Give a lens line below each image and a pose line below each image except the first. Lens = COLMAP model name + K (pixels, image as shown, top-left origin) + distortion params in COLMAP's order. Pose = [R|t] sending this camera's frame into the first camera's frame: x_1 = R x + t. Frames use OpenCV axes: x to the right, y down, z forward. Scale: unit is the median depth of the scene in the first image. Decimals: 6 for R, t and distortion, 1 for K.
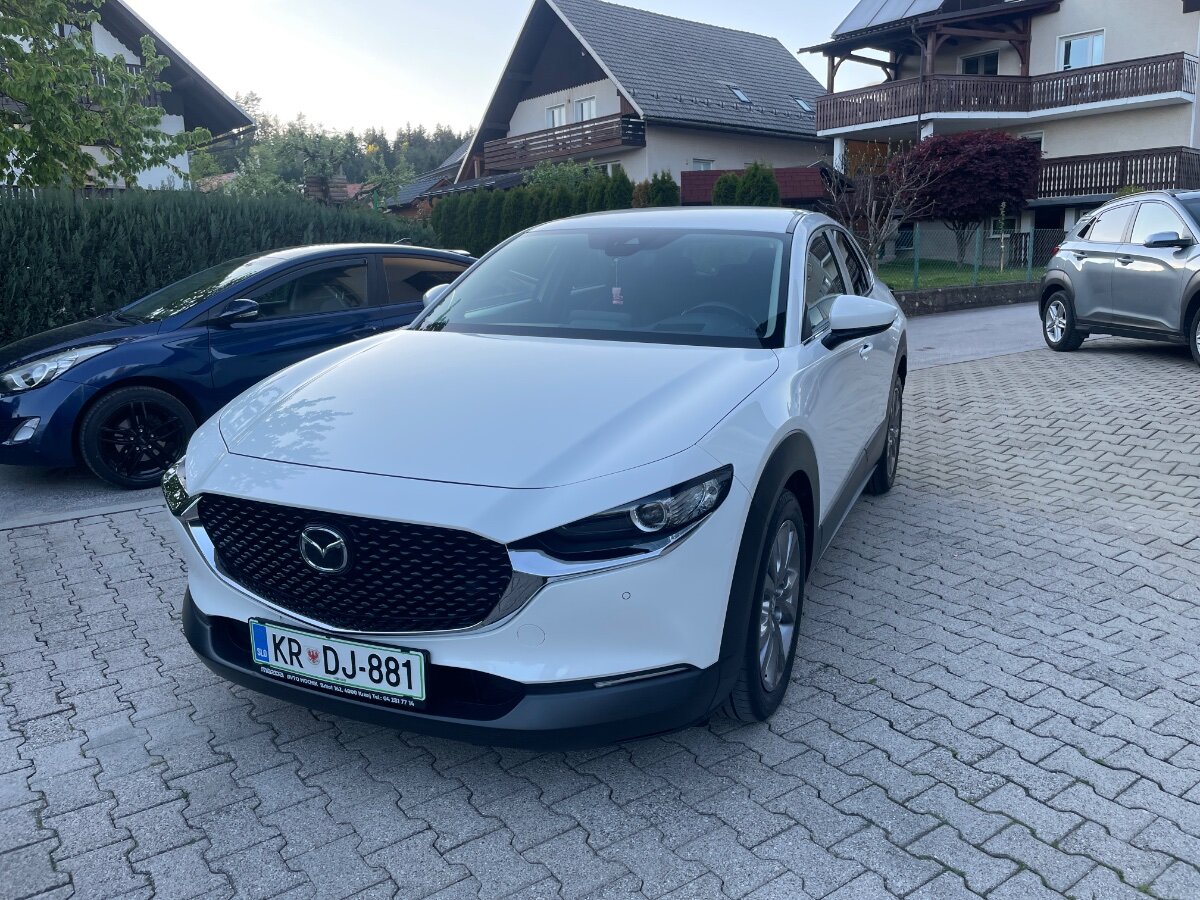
lens RADIAL K [[941.3, 0, 600.0], [0, 941.3, 450.0], [0, 0, 1]] dist [0.119723, -0.177669]
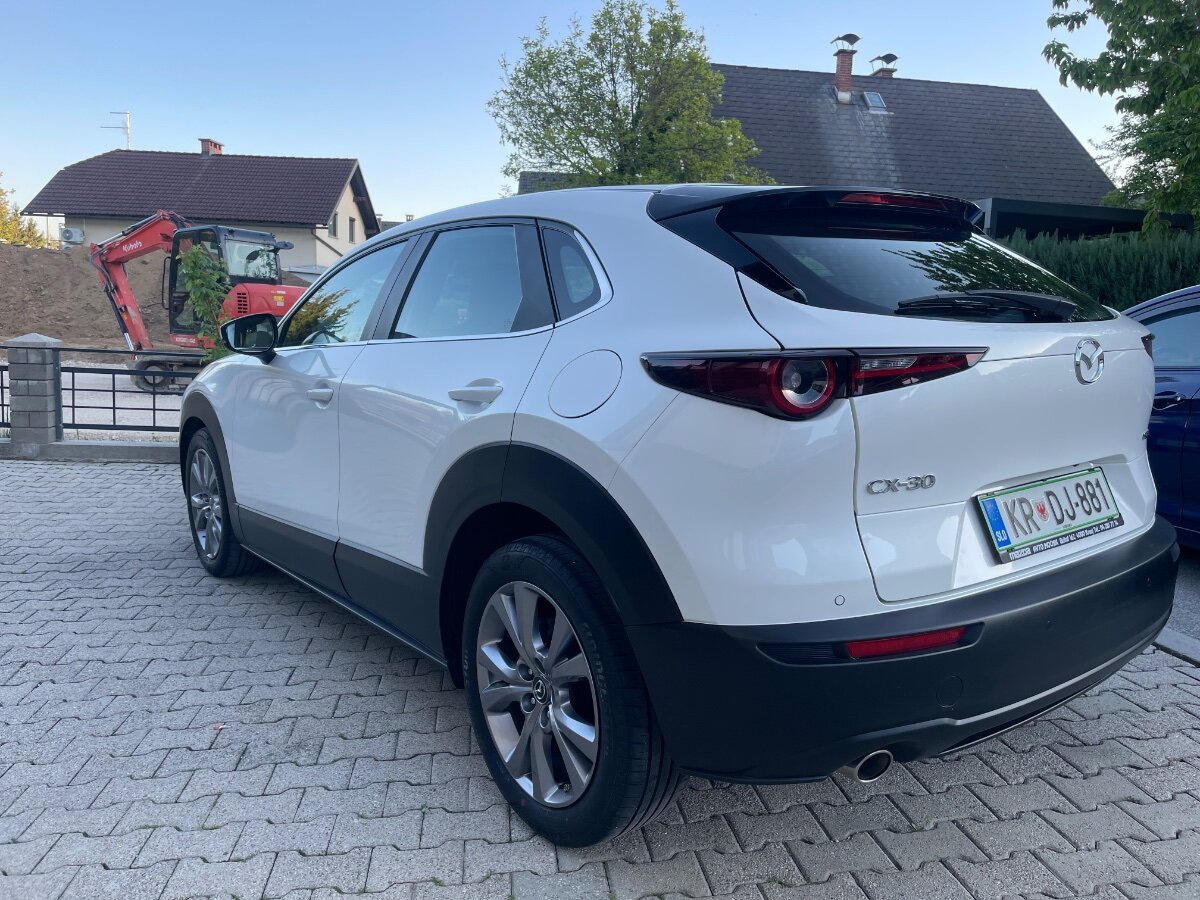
lens RADIAL K [[941.3, 0, 600.0], [0, 941.3, 450.0], [0, 0, 1]] dist [0.119723, -0.177669]
pose [[-0.503731, 0.110423, -0.856774, 0.987330], [-0.197751, 0.950721, 0.238797, -0.341742], [0.840922, 0.289717, -0.457071, 1.853220]]
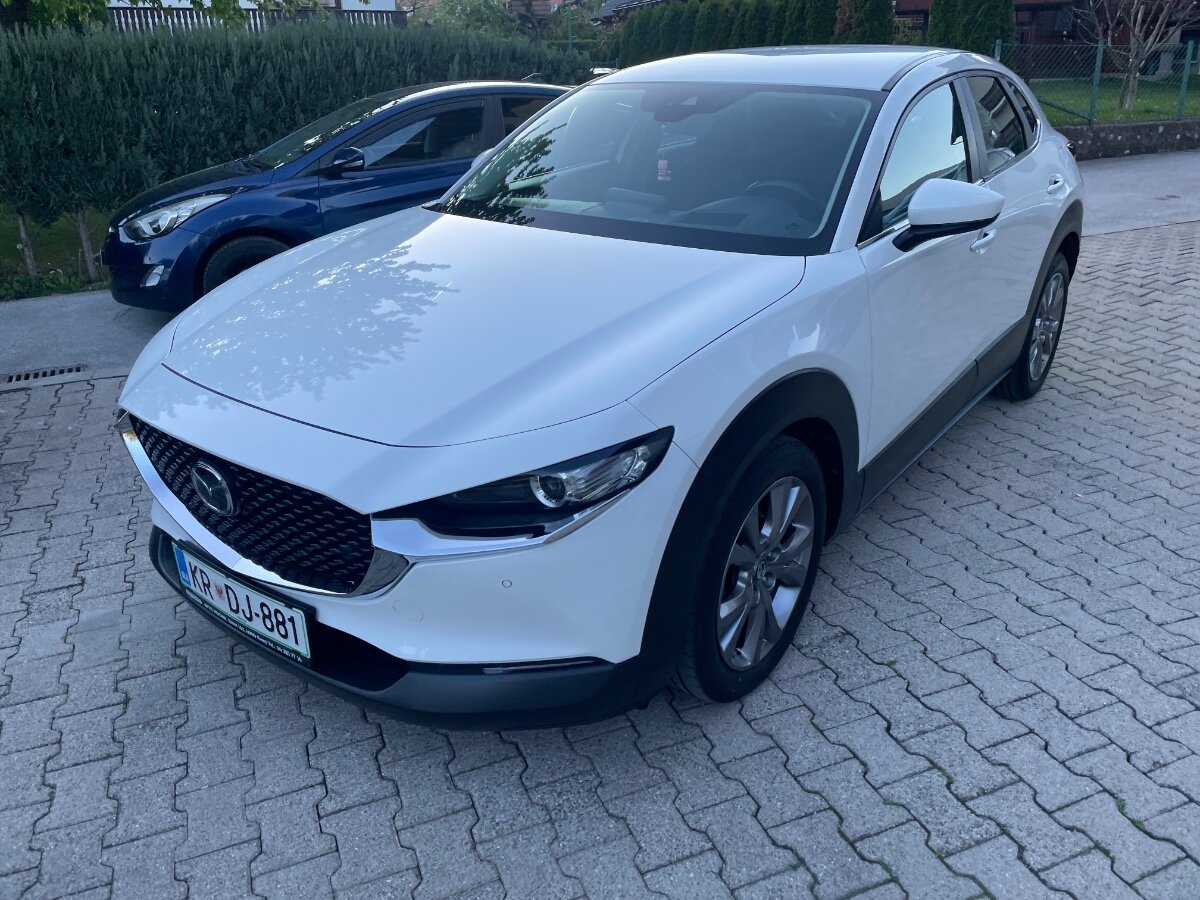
lens RADIAL K [[926.5, 0, 599.6], [0, 926.5, 426.1], [0, 0, 1]] dist [0.108204, -0.147846]
pose [[0.968692, 0.082269, -0.234239, 0.203489], [-0.041620, 0.983960, 0.173467, -0.092783], [0.244752, -0.158288, 0.956578, 0.167871]]
